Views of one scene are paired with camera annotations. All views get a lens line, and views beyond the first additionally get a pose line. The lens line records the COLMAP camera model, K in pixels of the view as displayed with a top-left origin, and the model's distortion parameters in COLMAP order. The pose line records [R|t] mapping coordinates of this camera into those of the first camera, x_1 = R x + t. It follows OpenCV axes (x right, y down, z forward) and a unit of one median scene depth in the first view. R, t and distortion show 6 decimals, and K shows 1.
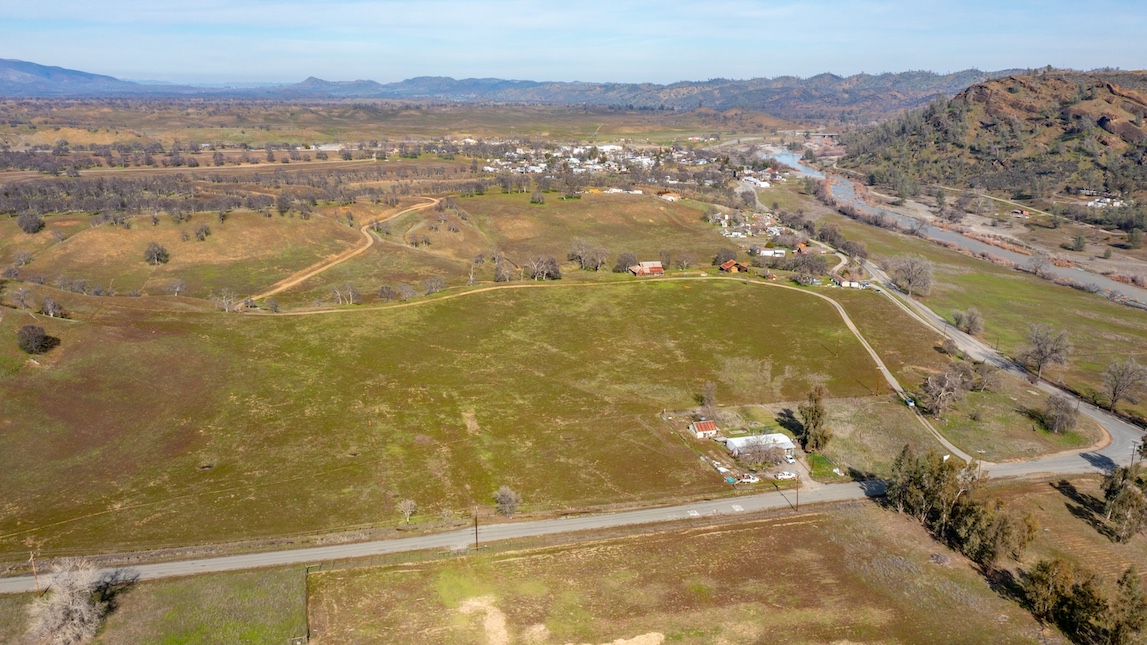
lens RADIAL K [[907.3, 0, 571.7], [0, 907.3, 315.4], [0, 0, 1]] dist [-0.015989, 0.006255]
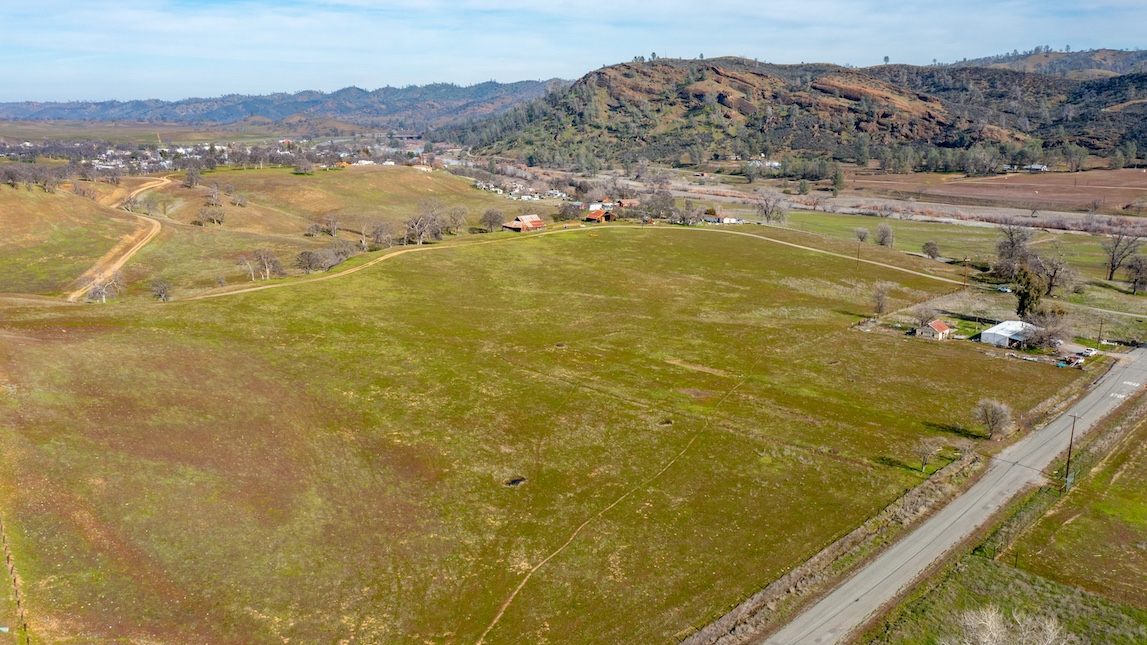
lens RADIAL K [[907.3, 0, 569.4], [0, 907.3, 314.7], [0, 0, 1]] dist [-0.015989, 0.006255]
pose [[0.863893, -0.120994, 0.488927, -0.142248], [0.132434, 0.991128, 0.011274, 0.013586], [-0.485954, 0.055012, 0.872252, 0.105956]]
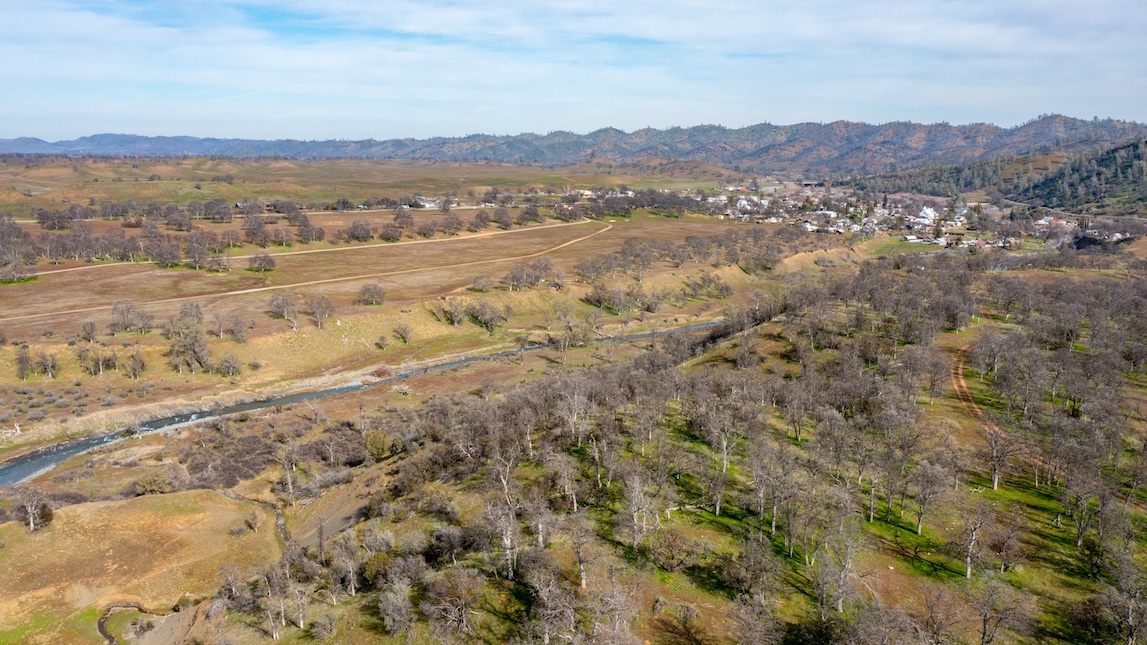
lens RADIAL K [[907.3, 0, 574.8], [0, 907.3, 315.5], [0, 0, 1]] dist [-0.015989, 0.006255]
pose [[0.938221, -0.063815, 0.340102, -0.478692], [0.085566, 0.995111, -0.049329, -0.081790], [-0.335291, 0.075382, 0.939094, 0.451089]]
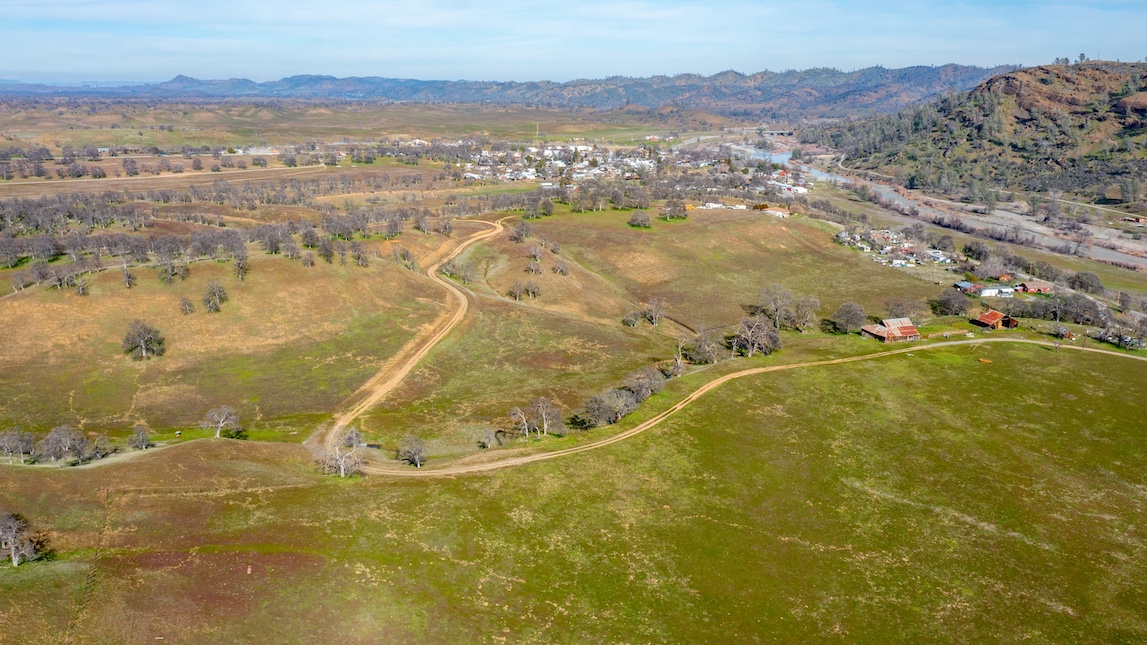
lens RADIAL K [[907.3, 0, 571.5], [0, 907.3, 320.8], [0, 0, 1]] dist [-0.015989, 0.006255]
pose [[0.991592, -0.032634, 0.125220, -0.108779], [0.031849, 0.999459, 0.008265, -0.032247], [-0.125422, -0.004207, 0.992095, 0.162990]]
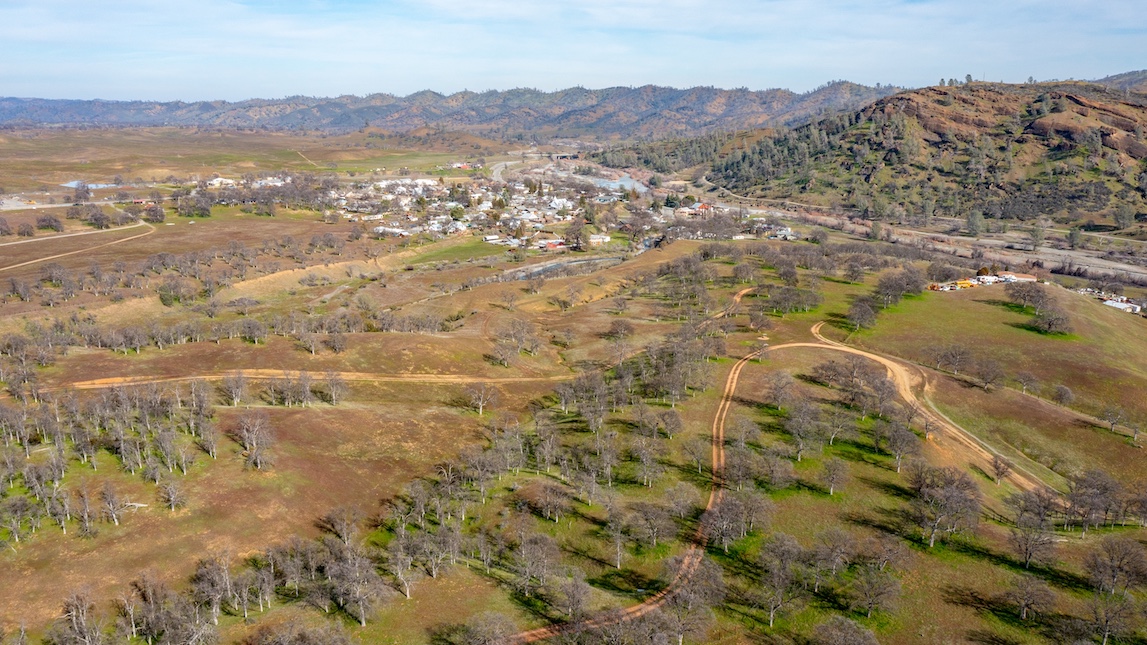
lens RADIAL K [[907.3, 0, 567.3], [0, 907.3, 304.4], [0, 0, 1]] dist [-0.015989, 0.006255]
pose [[0.879561, -0.101409, 0.464854, -0.271897], [0.116002, 0.993245, -0.002811, -0.096002], [-0.461429, 0.056396, 0.885383, 0.409091]]
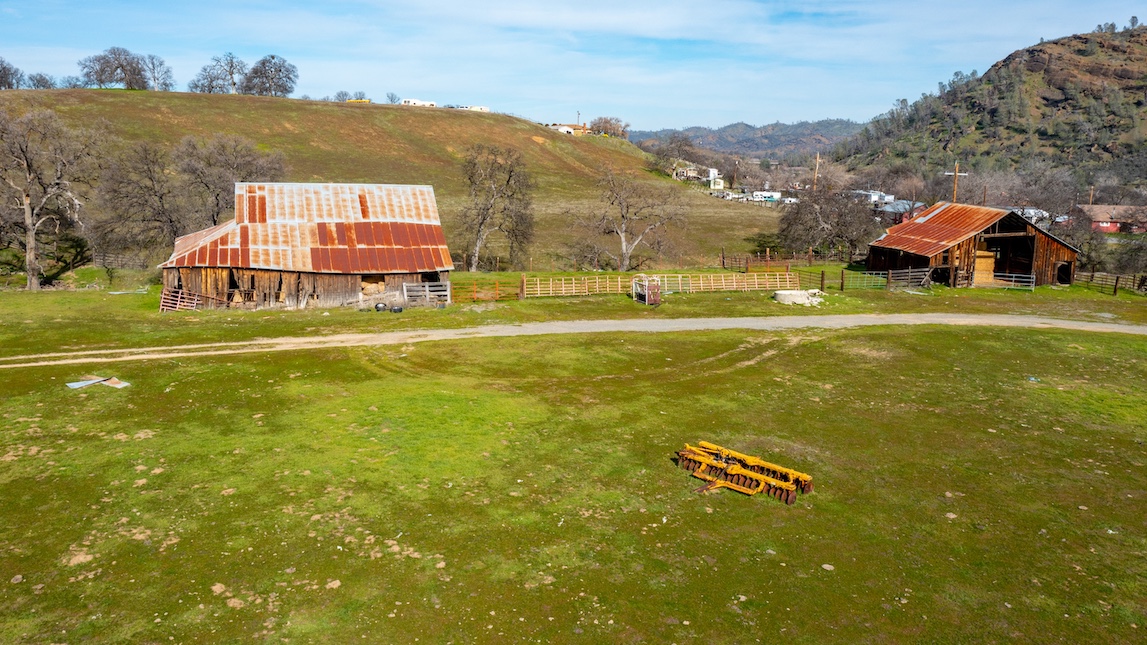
lens RADIAL K [[907.3, 0, 571.6], [0, 907.3, 314.8], [0, 0, 1]] dist [-0.015989, 0.006255]
pose [[0.995017, -0.003100, 0.099659, 0.047362], [0.009934, 0.997625, -0.068153, -0.015763], [-0.099211, 0.068804, 0.992685, 0.402793]]
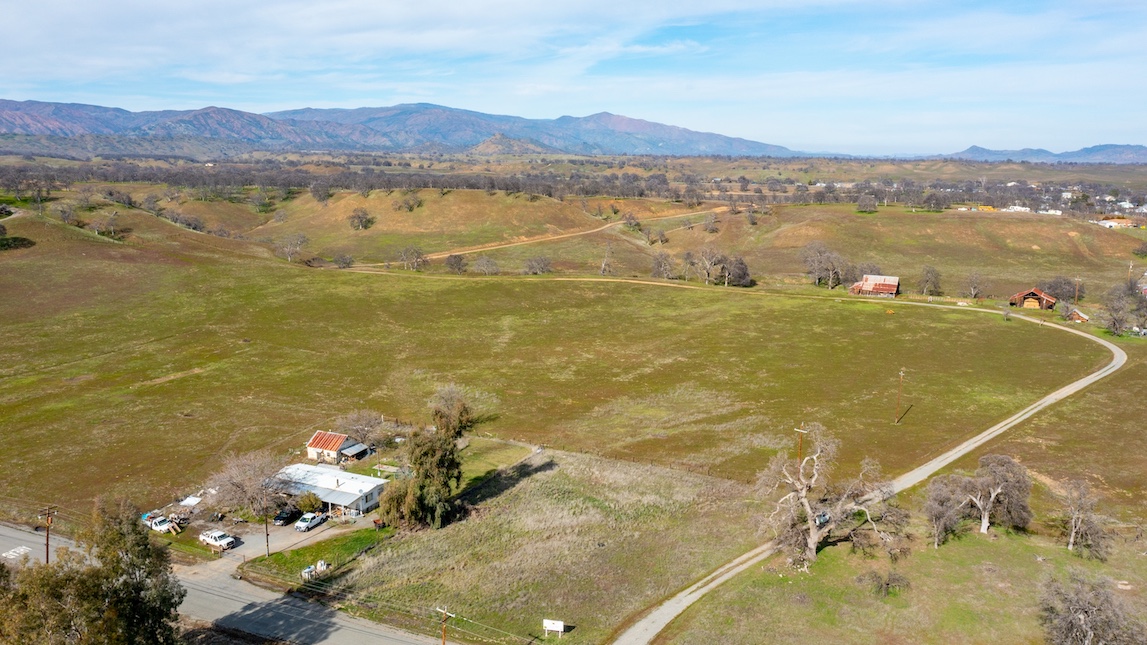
lens RADIAL K [[907.3, 0, 570.1], [0, 907.3, 316.1], [0, 0, 1]] dist [-0.015989, 0.006255]
pose [[0.763943, 0.110751, -0.635709, 0.151896], [-0.159037, 0.987087, -0.019151, 0.008159], [0.625379, 0.115731, 0.771691, 0.162634]]
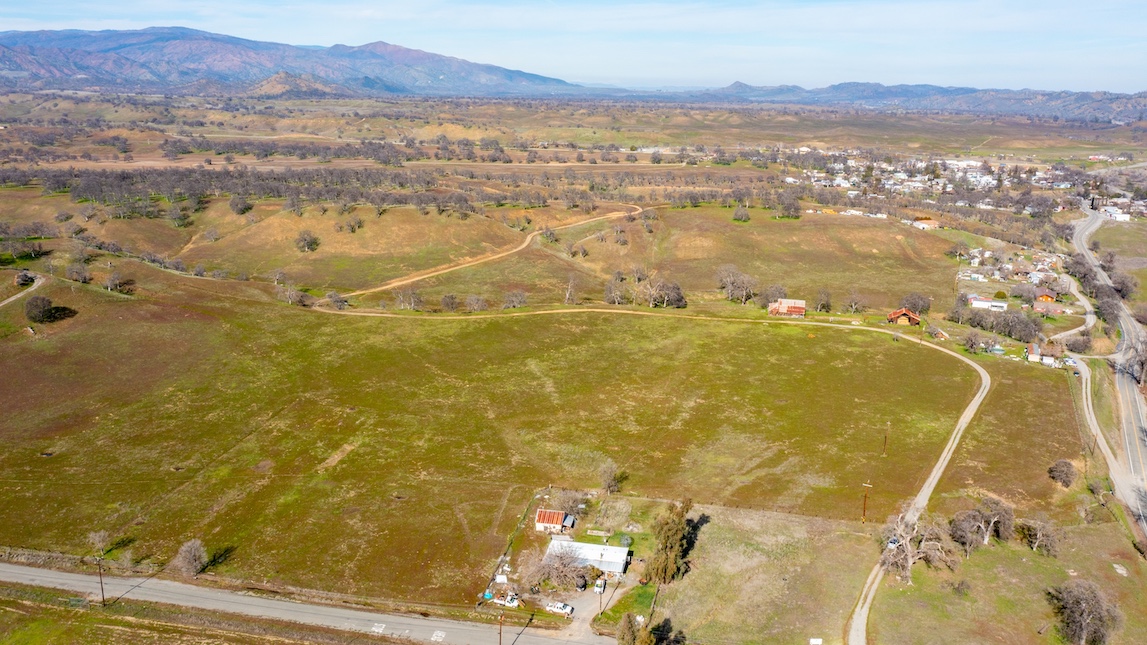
lens RADIAL K [[907.3, 0, 571.5], [0, 907.3, 313.5], [0, 0, 1]] dist [-0.015989, 0.006255]
pose [[0.896667, 0.115055, -0.427494, 0.119511], [-0.118258, 0.992798, 0.019155, -0.017523], [0.426619, 0.033379, 0.903815, 0.072753]]
